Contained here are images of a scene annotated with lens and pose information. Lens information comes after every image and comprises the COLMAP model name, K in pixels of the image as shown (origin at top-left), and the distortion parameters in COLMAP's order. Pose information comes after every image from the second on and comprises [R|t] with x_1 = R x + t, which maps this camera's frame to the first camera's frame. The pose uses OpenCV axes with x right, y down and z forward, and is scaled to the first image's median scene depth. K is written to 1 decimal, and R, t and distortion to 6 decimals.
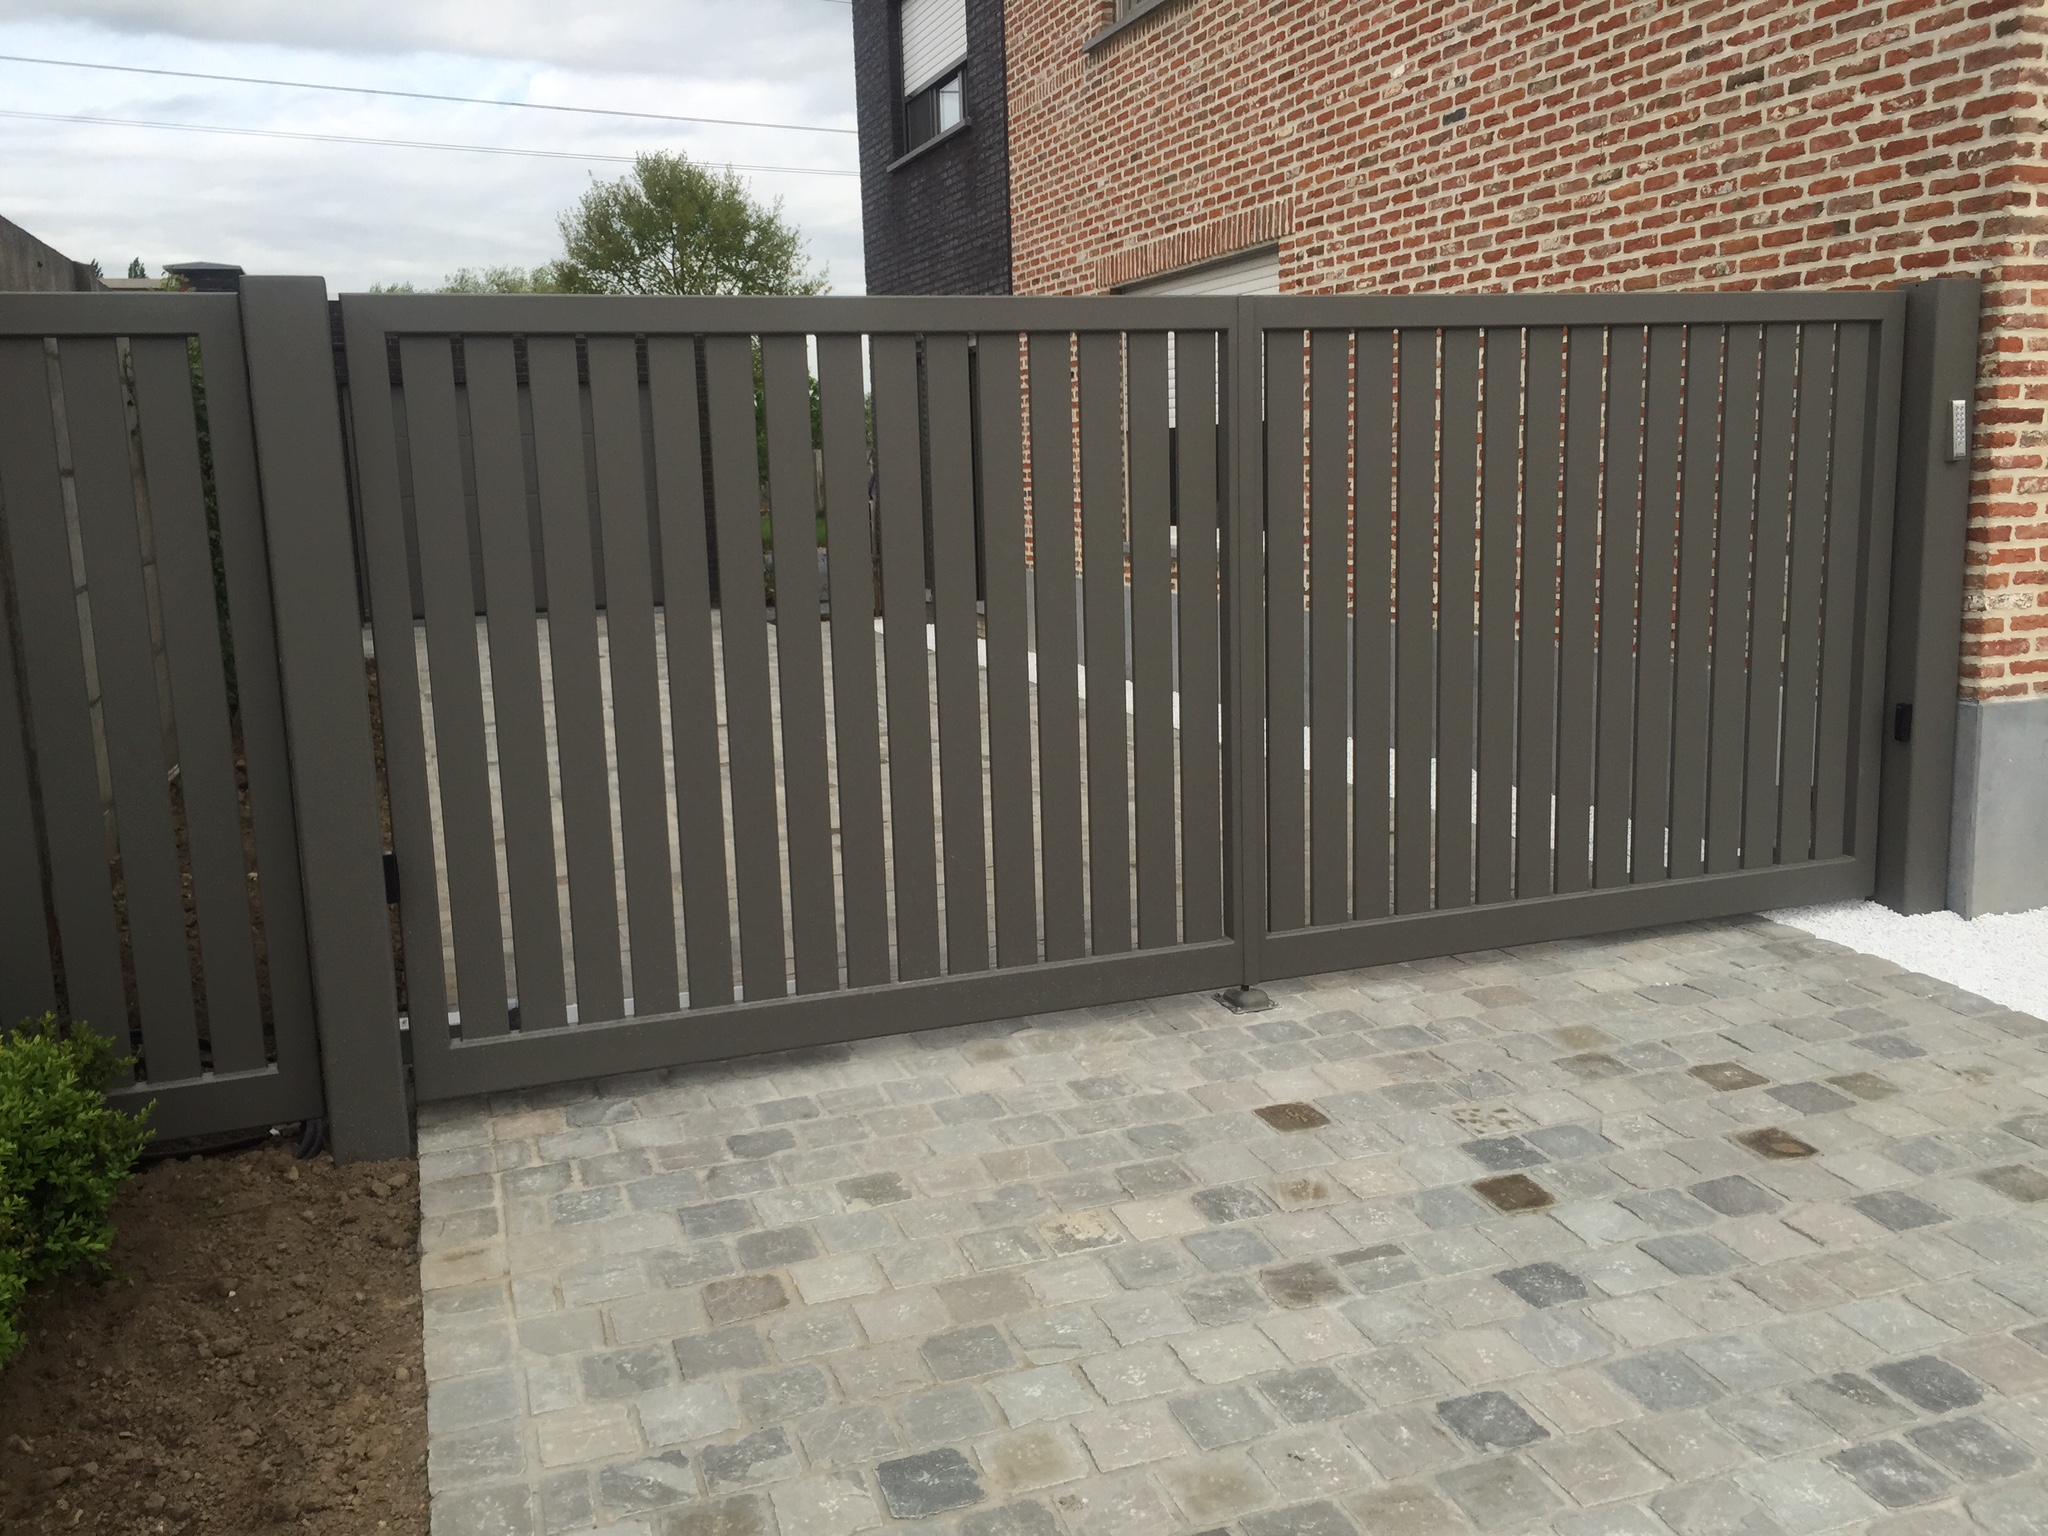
lens RADIAL K [[1723.4, 0, 1024.0], [0, 1723.4, 768.0], [0, 0, 1]] dist [0.078890, -0.096131]
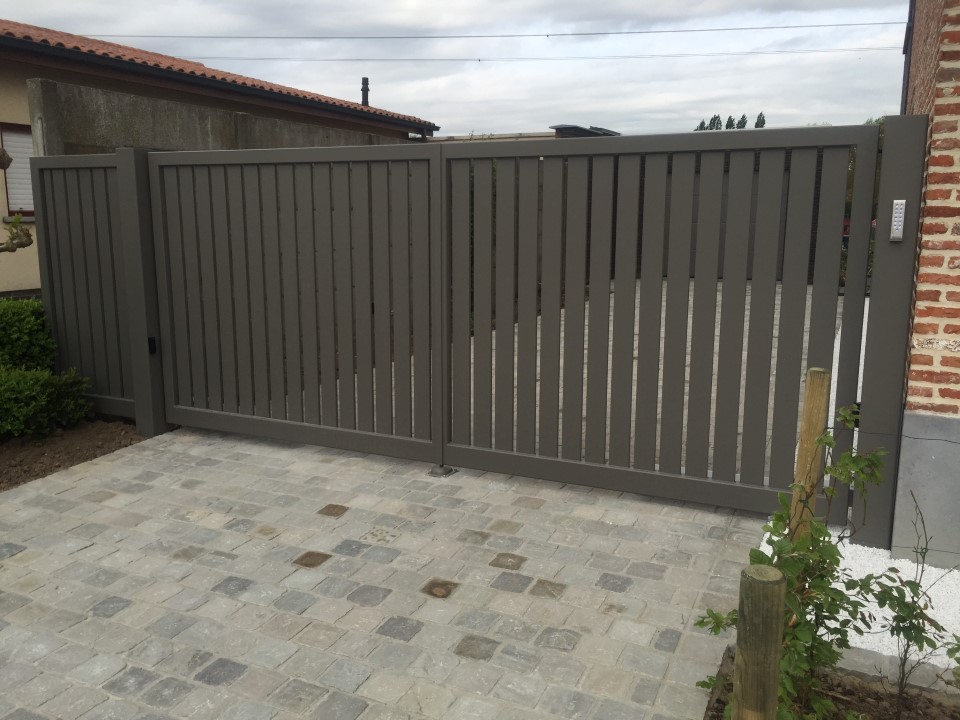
lens RADIAL K [[807.8, 0, 480.0], [0, 807.8, 360.0], [0, 0, 1]] dist [0.078890, -0.096131]
pose [[0.706250, 0.159374, -0.689790, 0.978874], [-0.151261, 0.985802, 0.072896, -0.097212], [0.691615, 0.052855, 0.720330, 0.355183]]
